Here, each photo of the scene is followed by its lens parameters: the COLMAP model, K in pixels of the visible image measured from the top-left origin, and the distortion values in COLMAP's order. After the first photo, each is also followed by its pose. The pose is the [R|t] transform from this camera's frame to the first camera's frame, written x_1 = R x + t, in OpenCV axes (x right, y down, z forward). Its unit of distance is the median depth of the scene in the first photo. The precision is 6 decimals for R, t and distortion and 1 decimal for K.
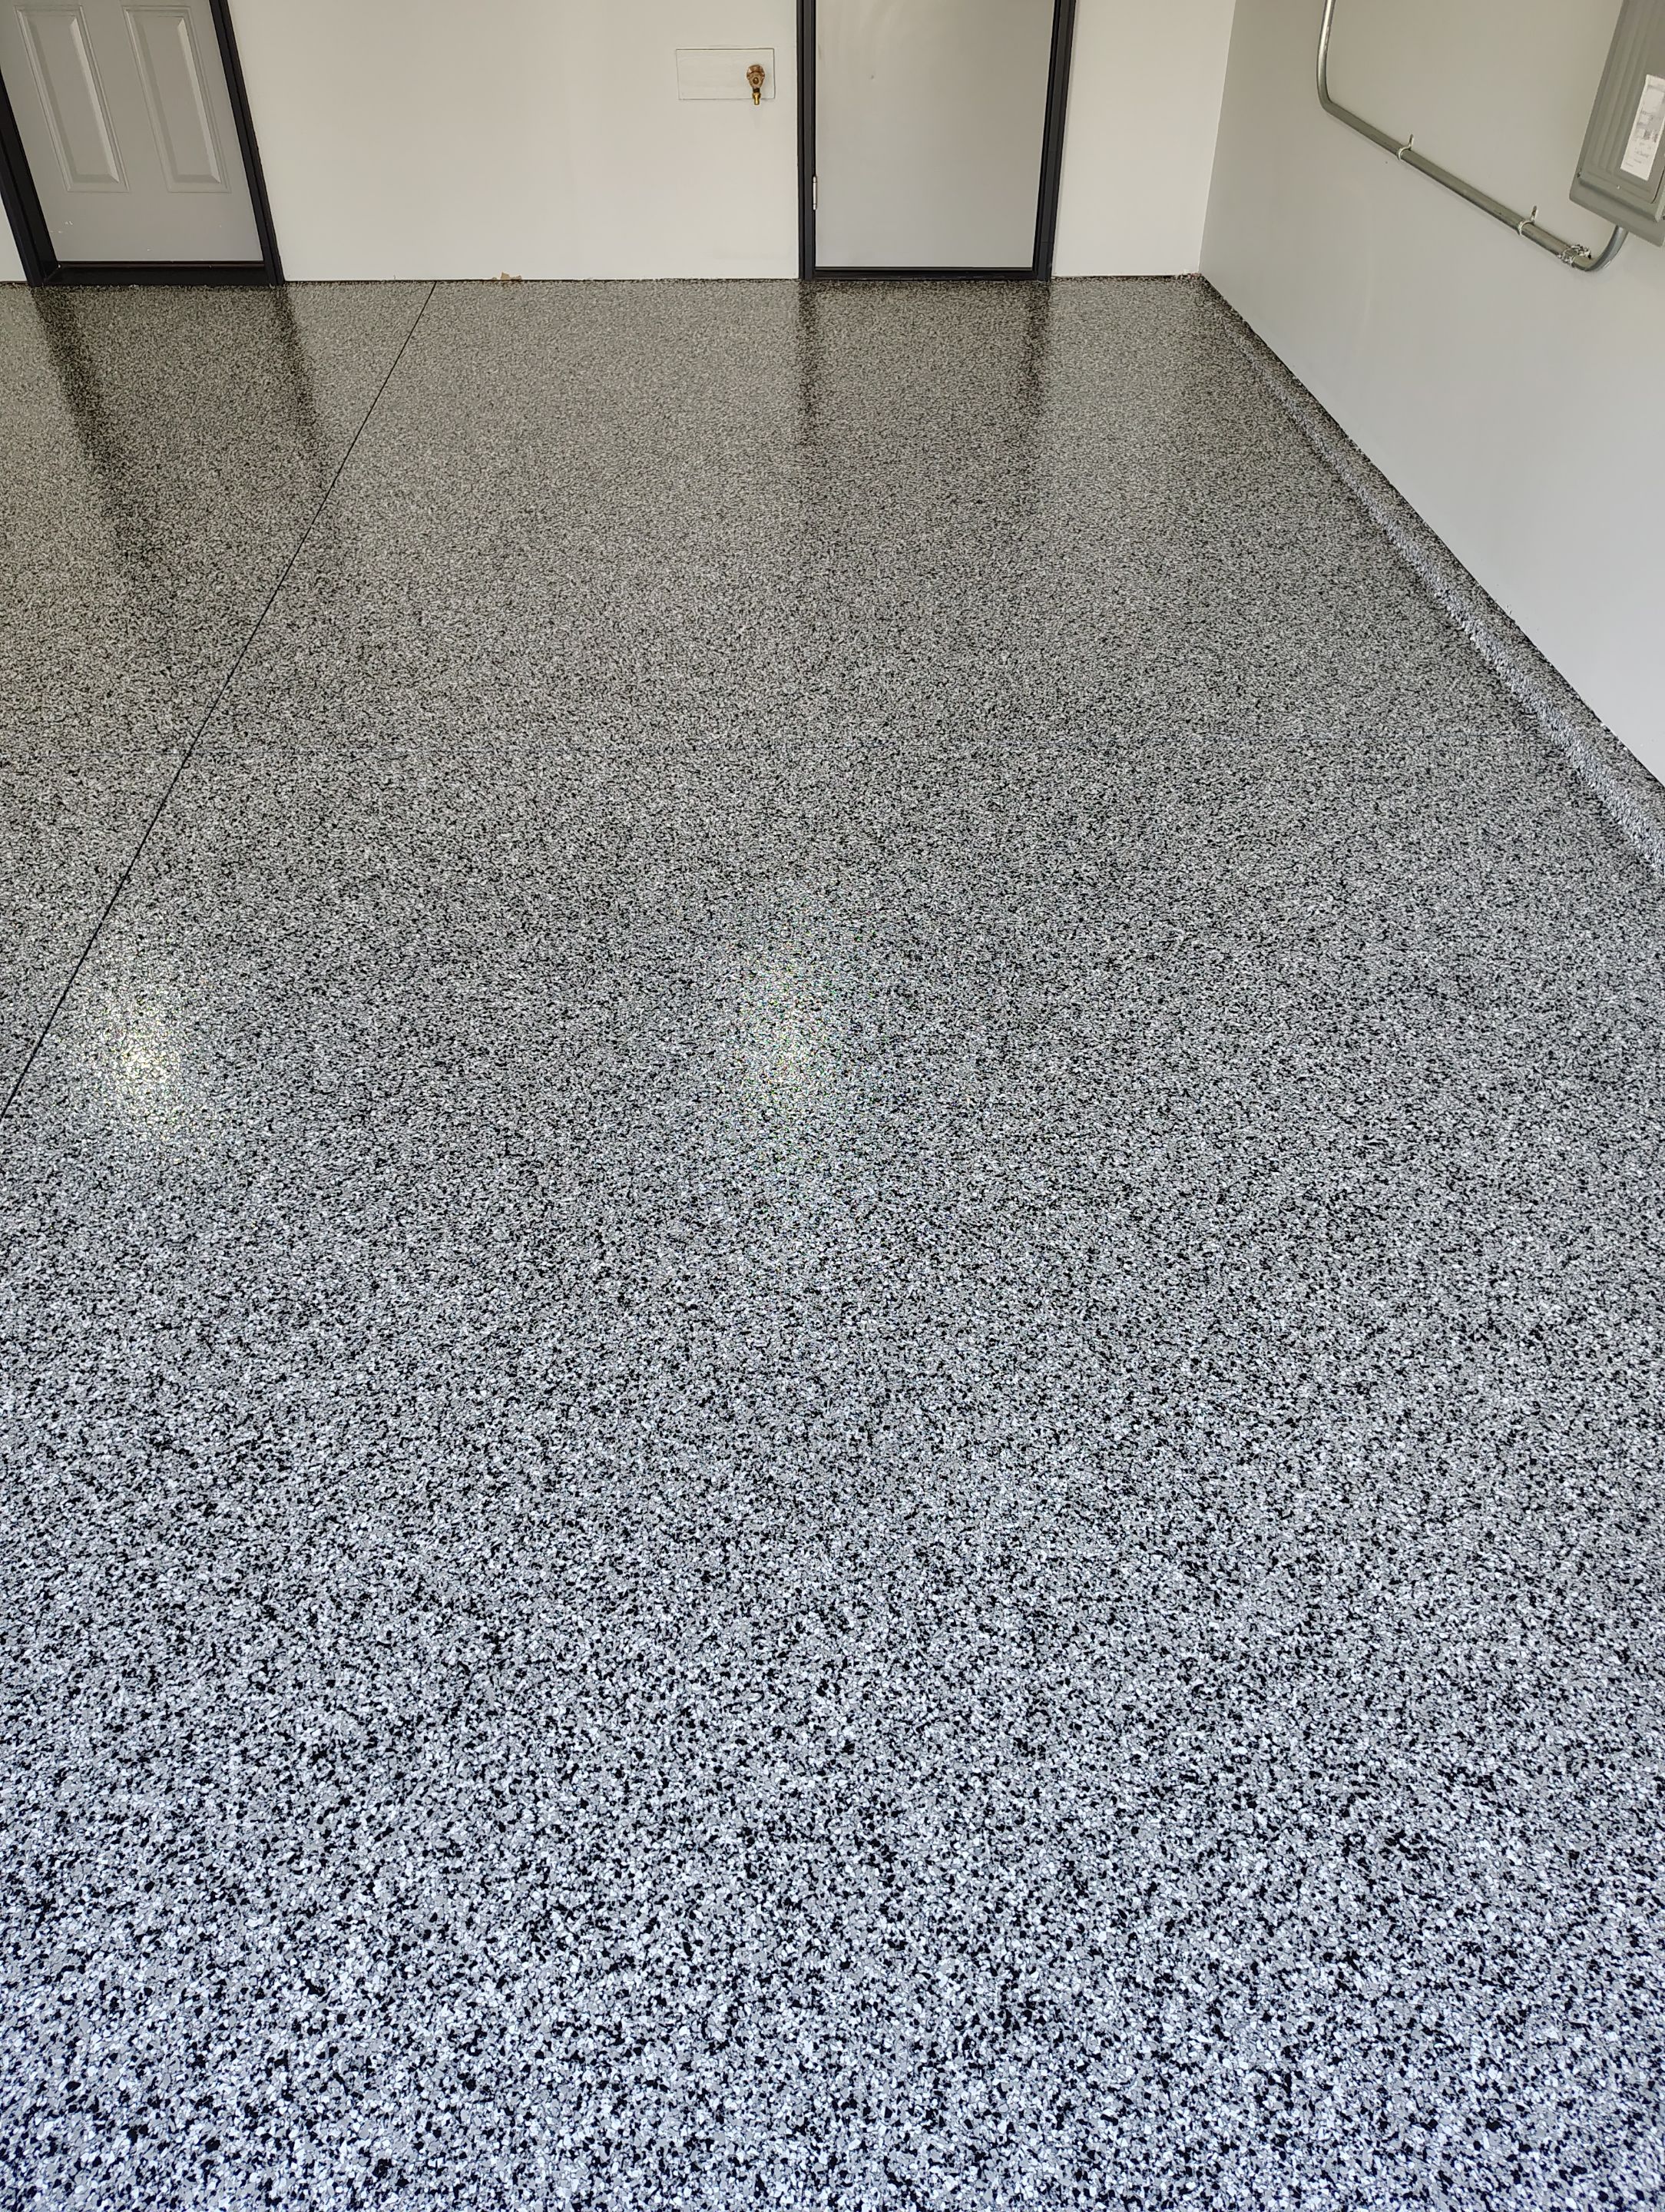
lens RADIAL K [[1541.8, 0, 844.4], [0, 1541.8, 1096.2], [0, 0, 1]] dist [0.041189, -0.049638]
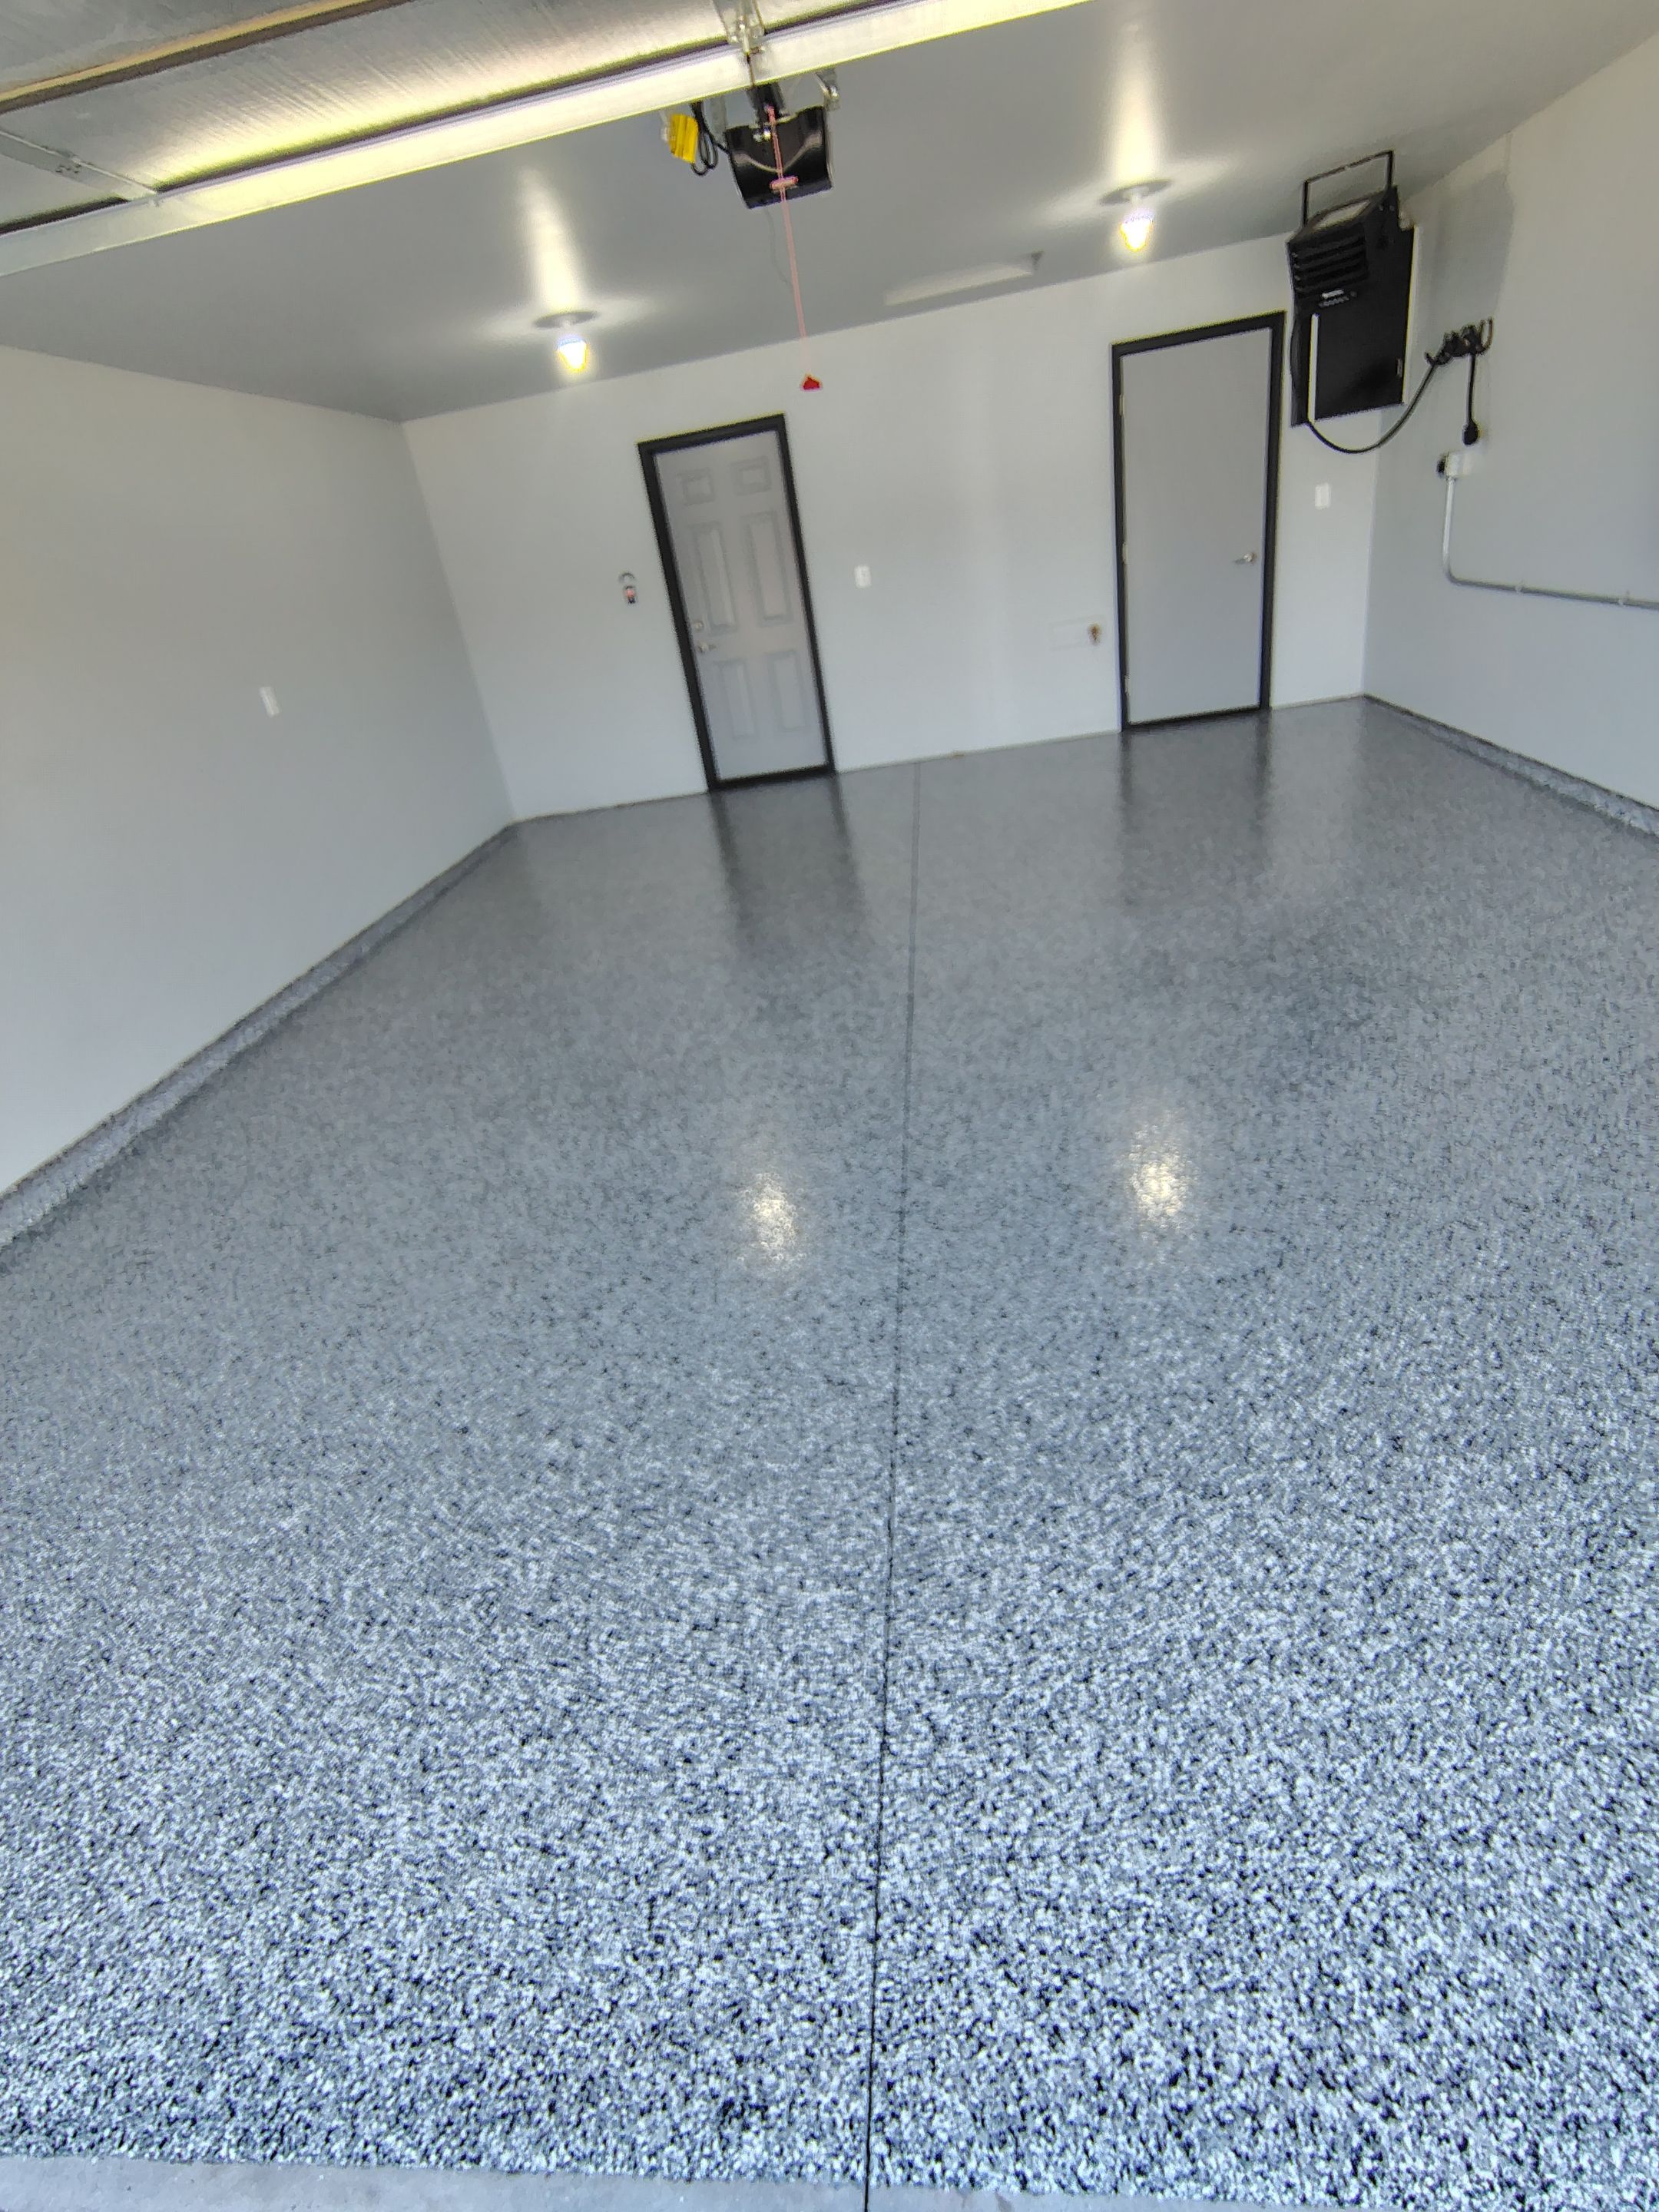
lens RADIAL K [[1053.3, 0, 824.9], [0, 1053.3, 1098.4], [0, 0, 1]] dist [-0.015046, 0.008834]
pose [[0.975772, -0.079966, -0.203653, -0.414035], [0.034892, 0.975777, -0.215966, 0.357844], [0.215990, 0.203628, 0.954926, -0.354743]]
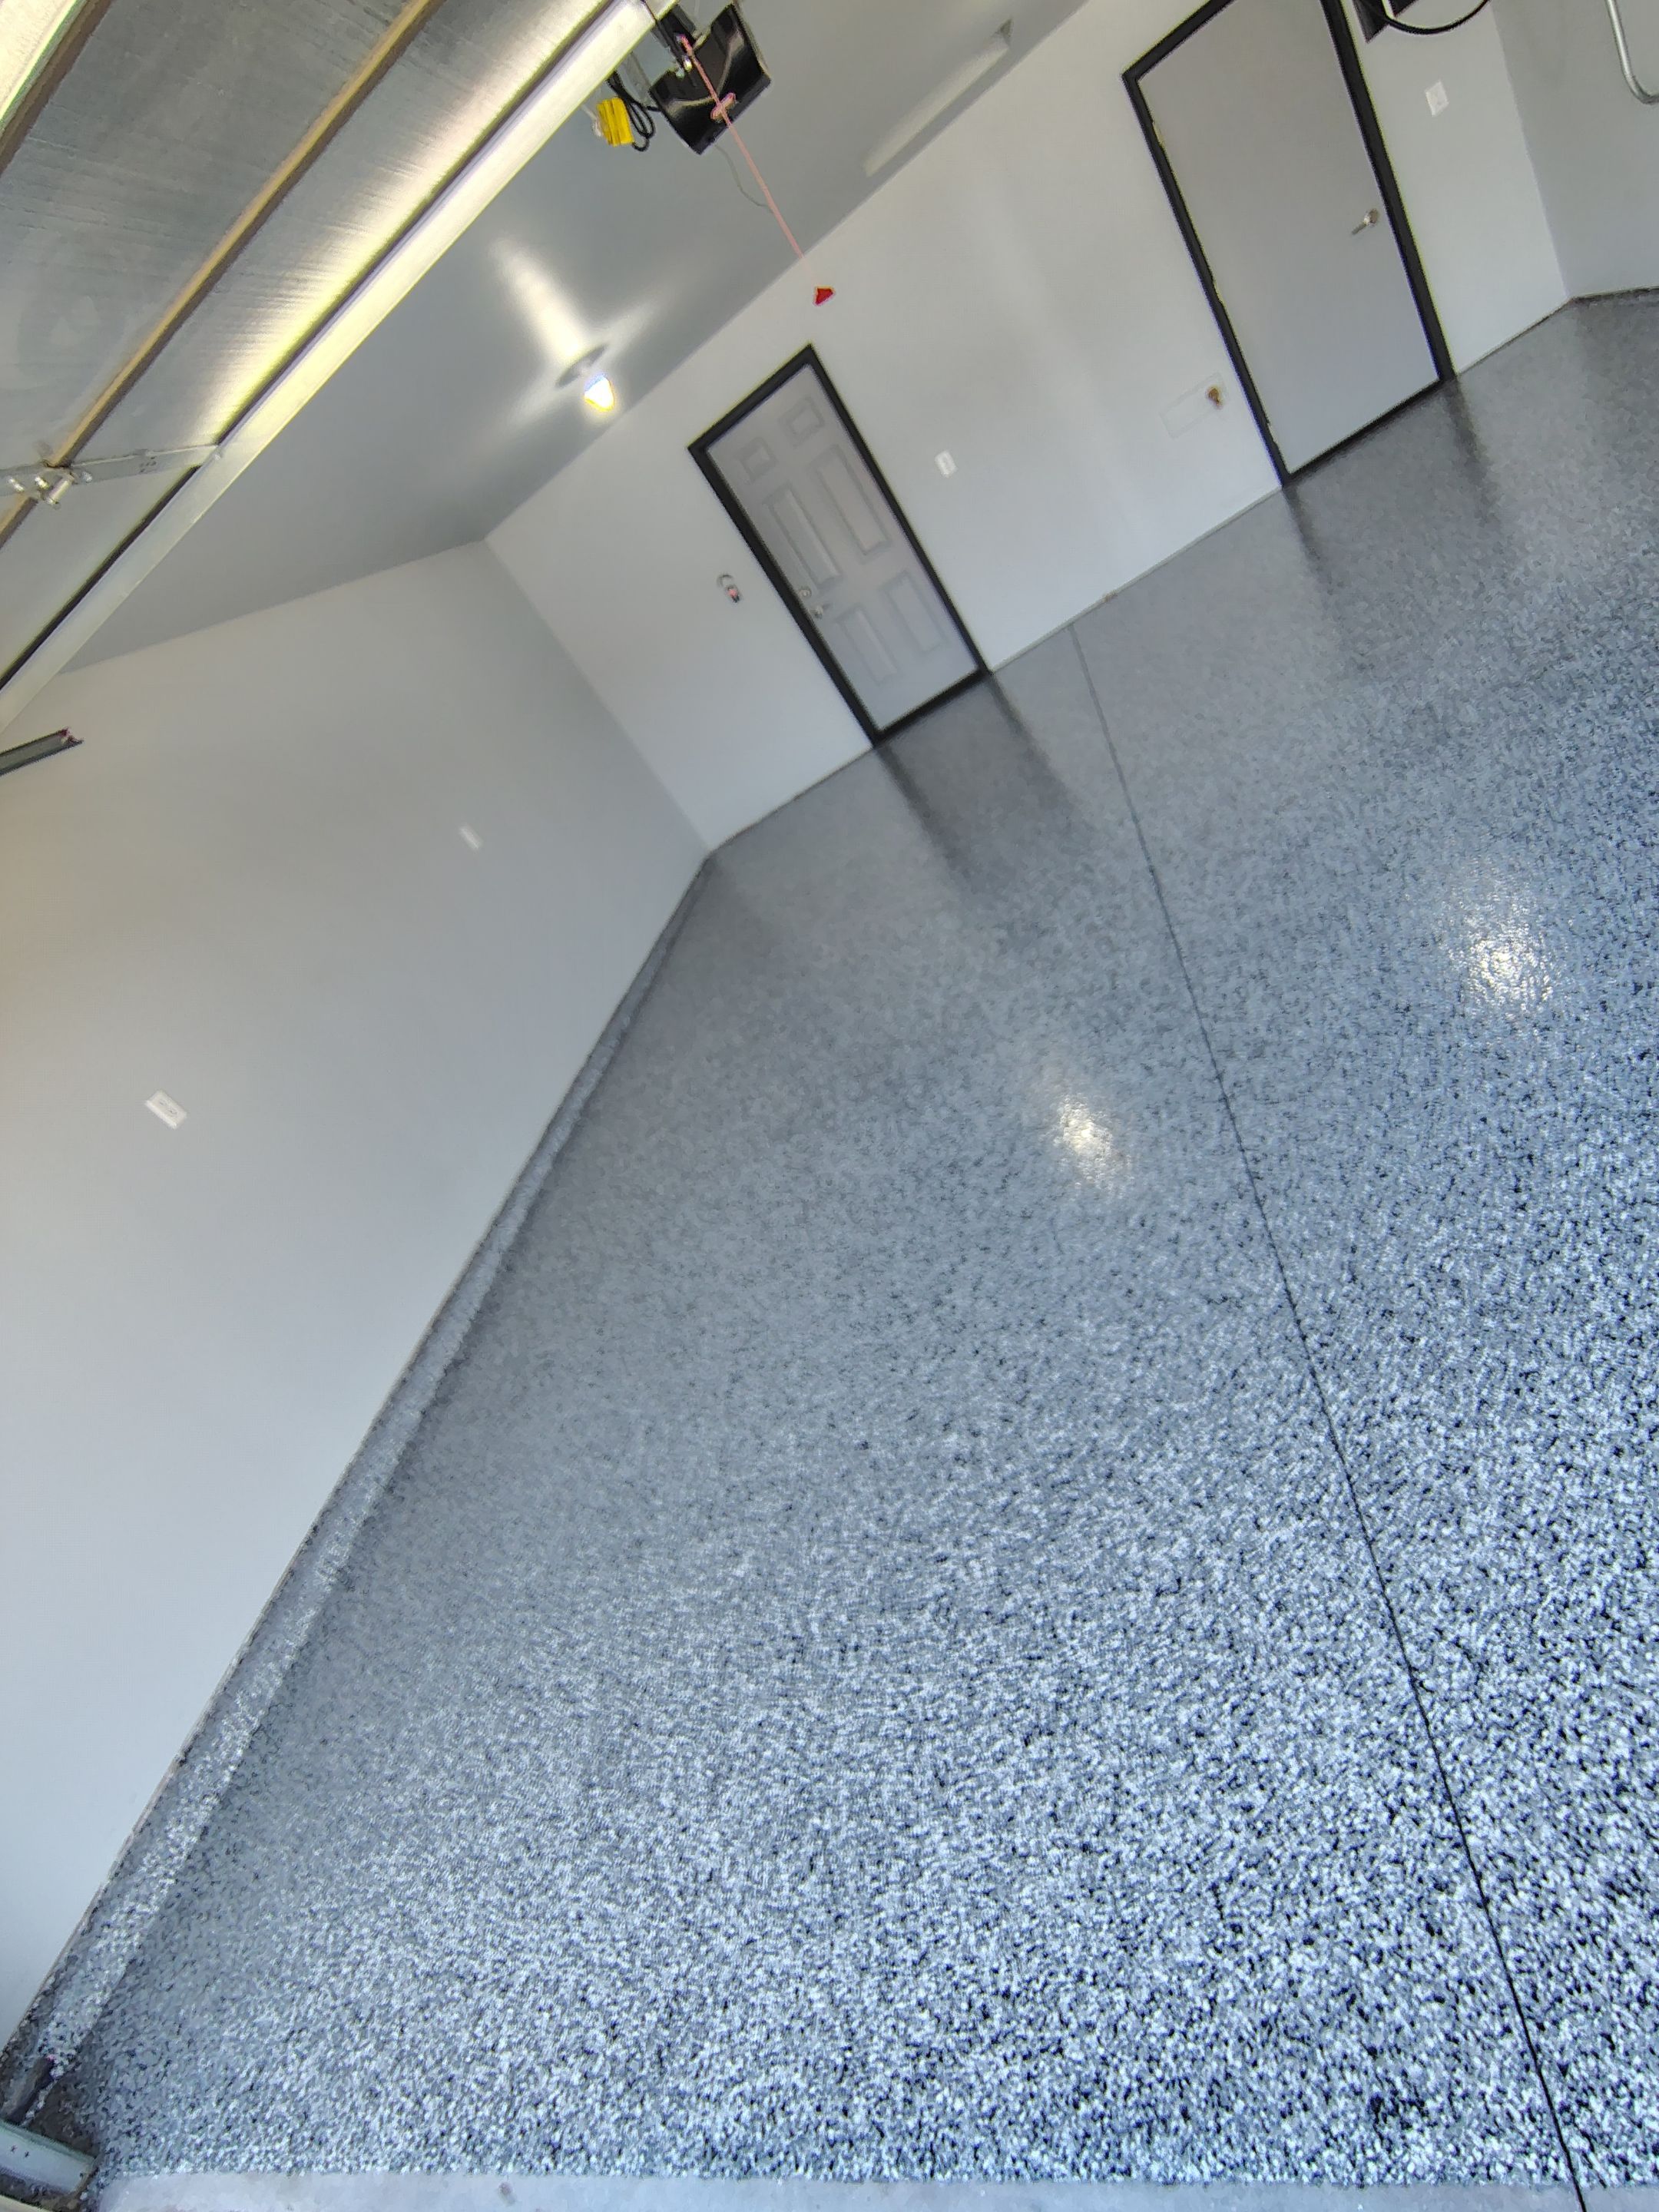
lens RADIAL K [[1053.3, 0, 819.2], [0, 1053.3, 1098.4], [0, 0, 1]] dist [-0.011305, 0.005190]
pose [[0.805741, -0.375009, -0.458421, -0.421759], [0.309913, 0.926544, -0.213237, 0.329821], [0.504712, 0.029743, 0.862775, -0.318251]]
